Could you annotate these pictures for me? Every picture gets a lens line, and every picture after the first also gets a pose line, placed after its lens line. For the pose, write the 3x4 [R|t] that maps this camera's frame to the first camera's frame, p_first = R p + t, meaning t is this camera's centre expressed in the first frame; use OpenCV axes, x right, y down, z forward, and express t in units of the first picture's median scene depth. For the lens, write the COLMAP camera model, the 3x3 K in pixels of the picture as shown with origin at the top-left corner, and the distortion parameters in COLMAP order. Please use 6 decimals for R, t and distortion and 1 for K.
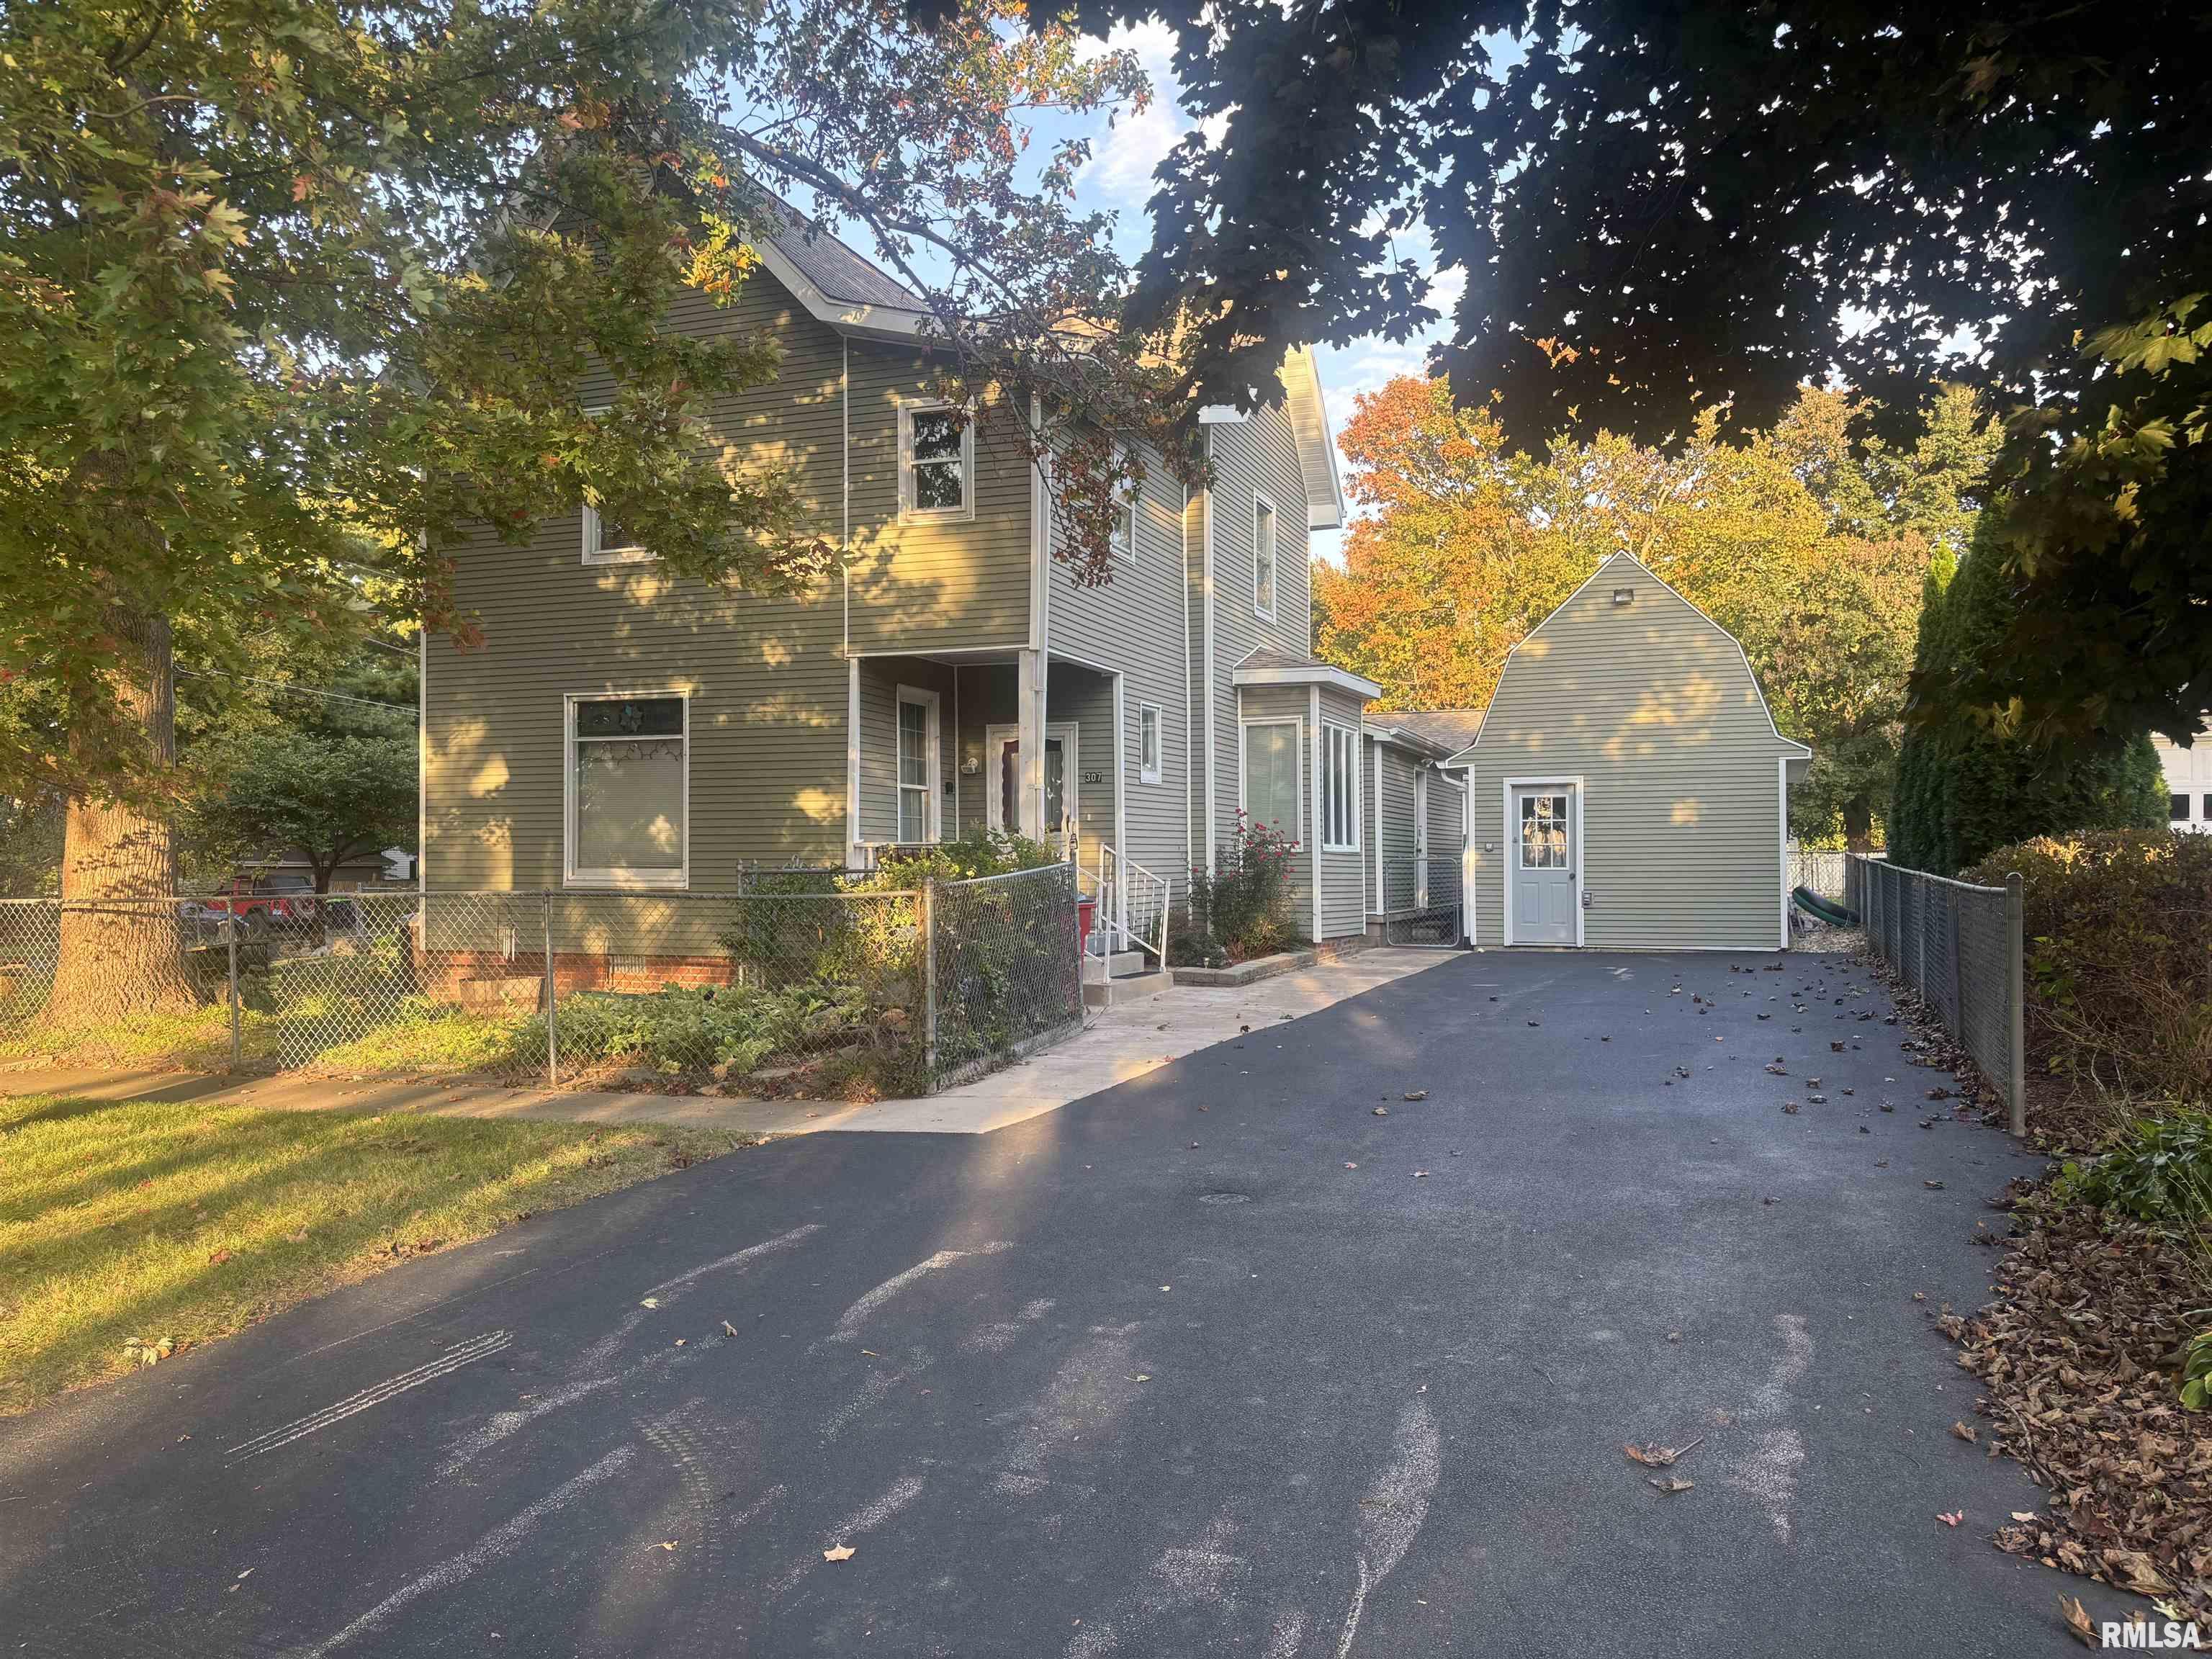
lens RADIAL K [[1666.0, 0, 1106.0], [0, 1666.0, 829.5], [0, 0, 1]] dist [-0.024615, -0.001054]
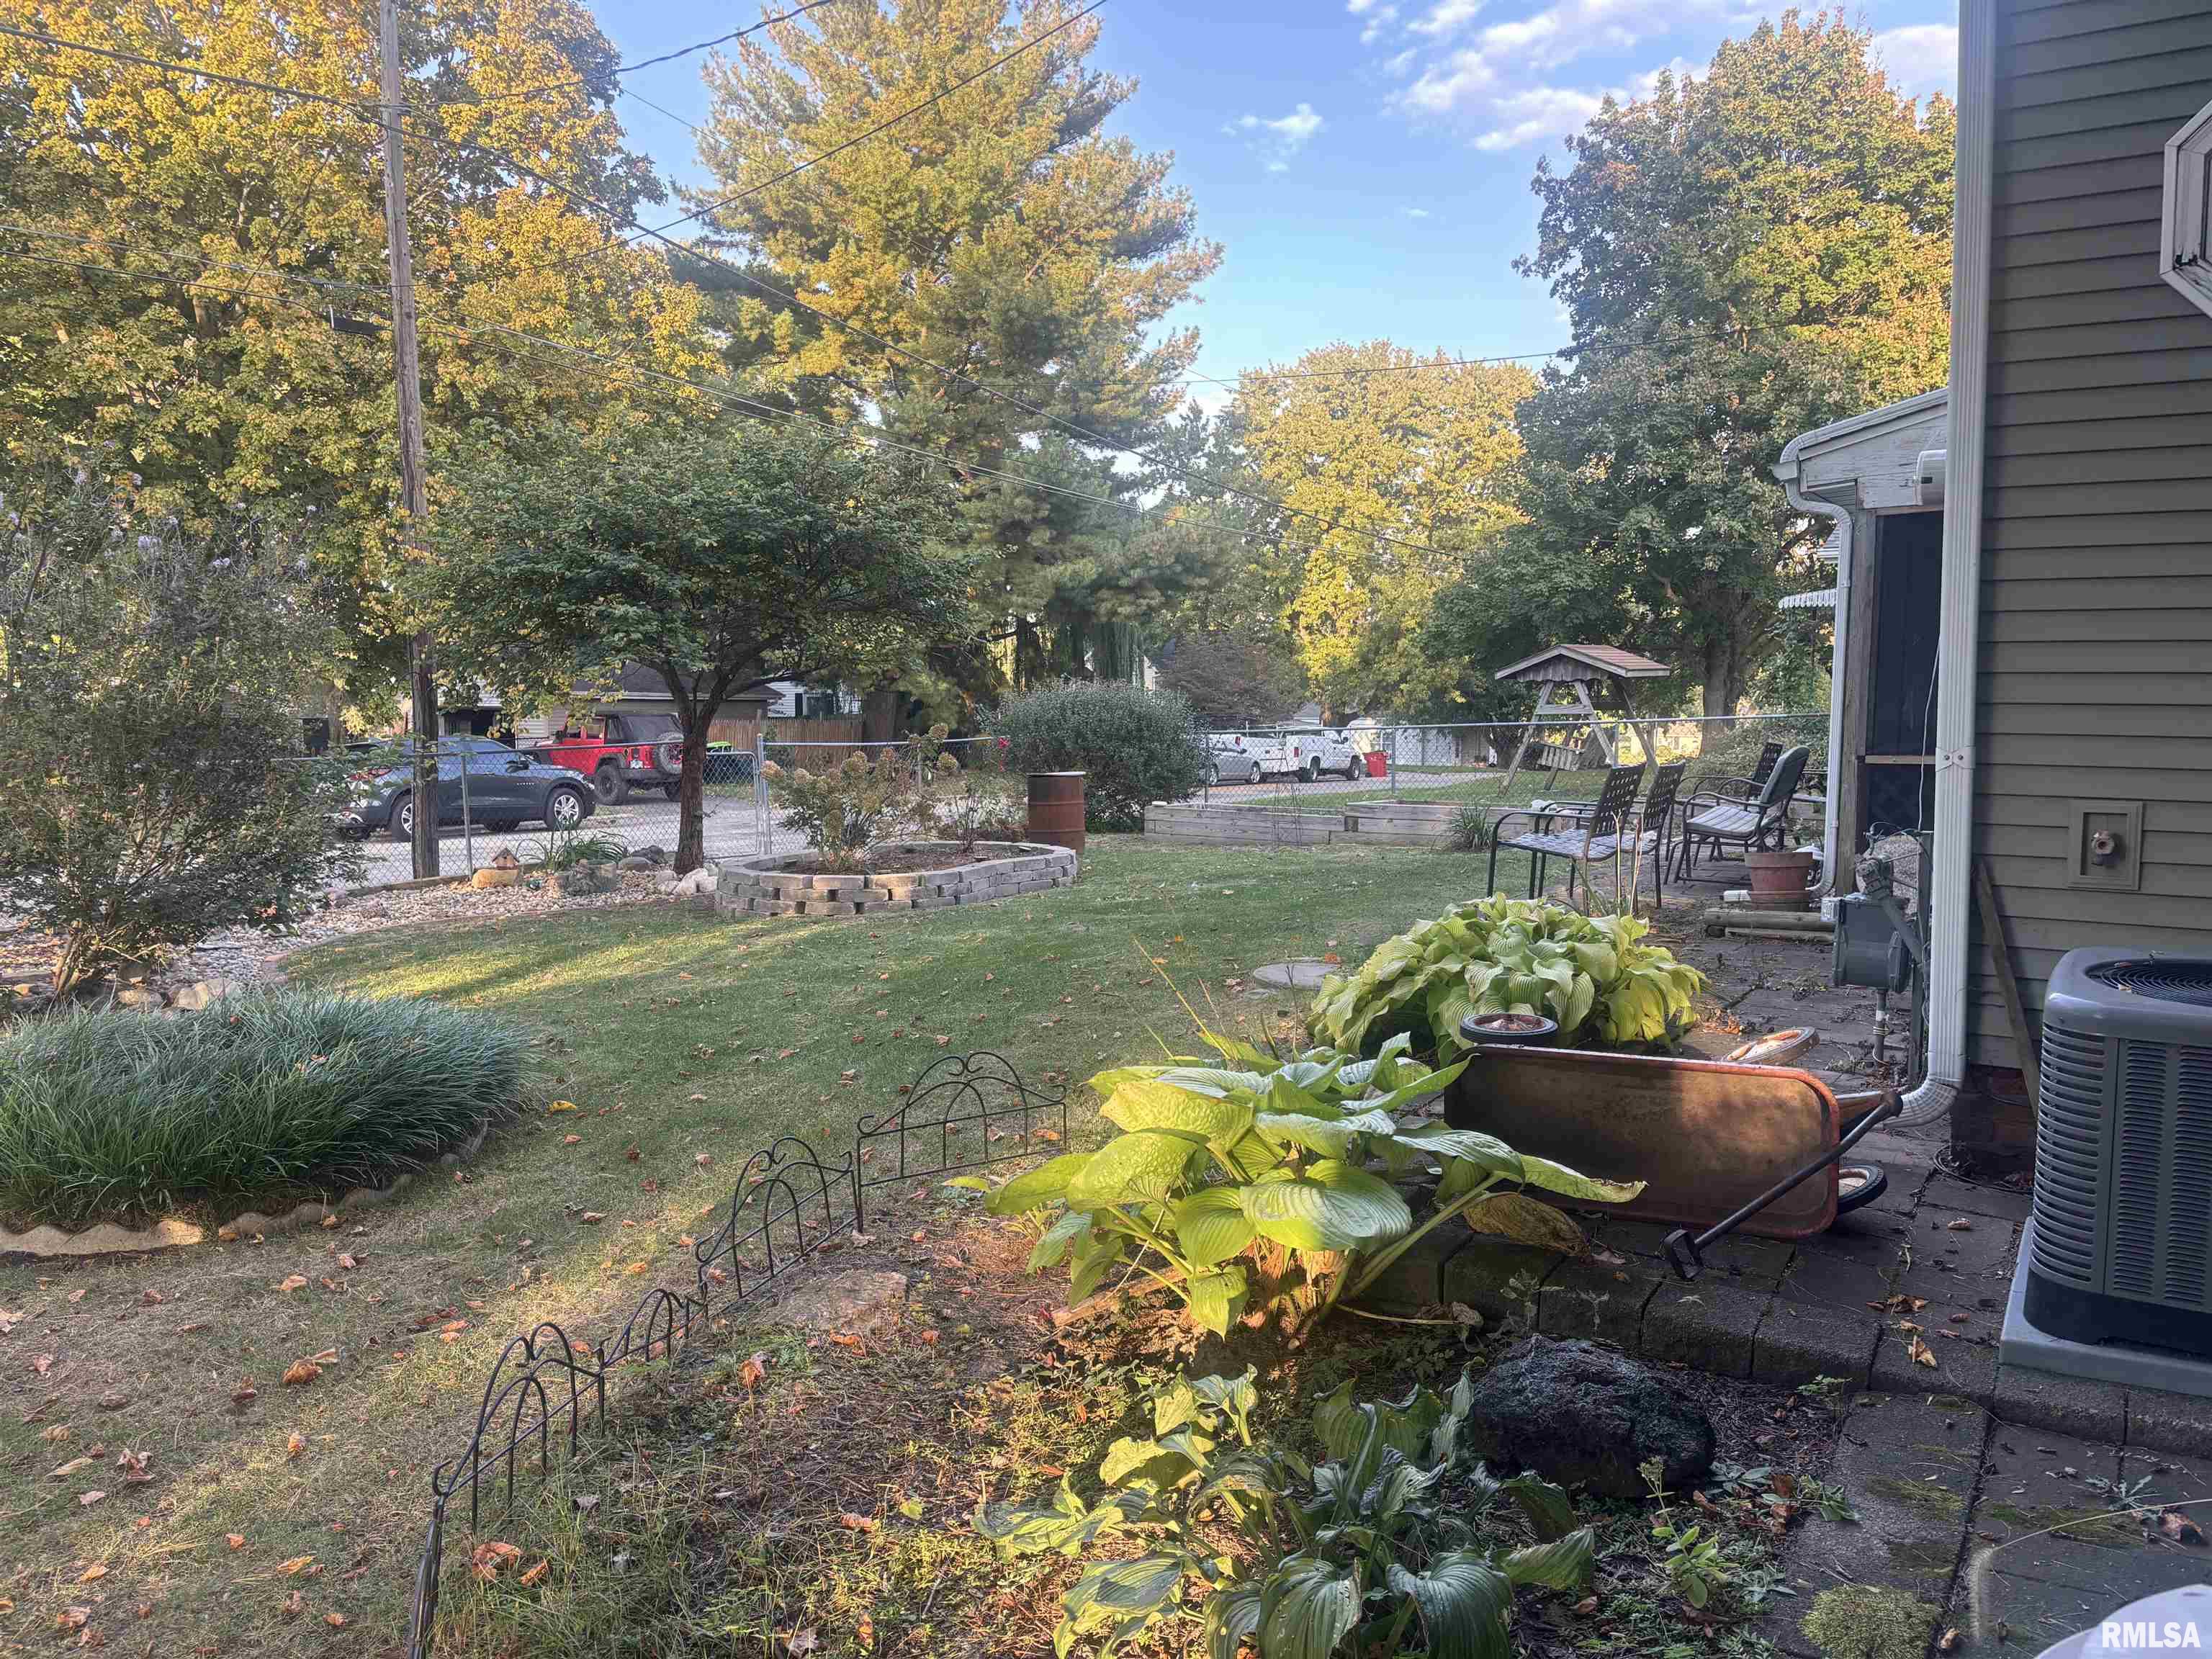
lens RADIAL K [[1666.0, 0, 1106.0], [0, 1666.0, 829.5], [0, 0, 1]] dist [-0.024615, -0.001054]
pose [[0.979882, 0.028846, -0.197481, -0.272002], [-0.009777, 0.995250, 0.096860, 0.011942], [0.199337, -0.092981, 0.975510, 0.576688]]
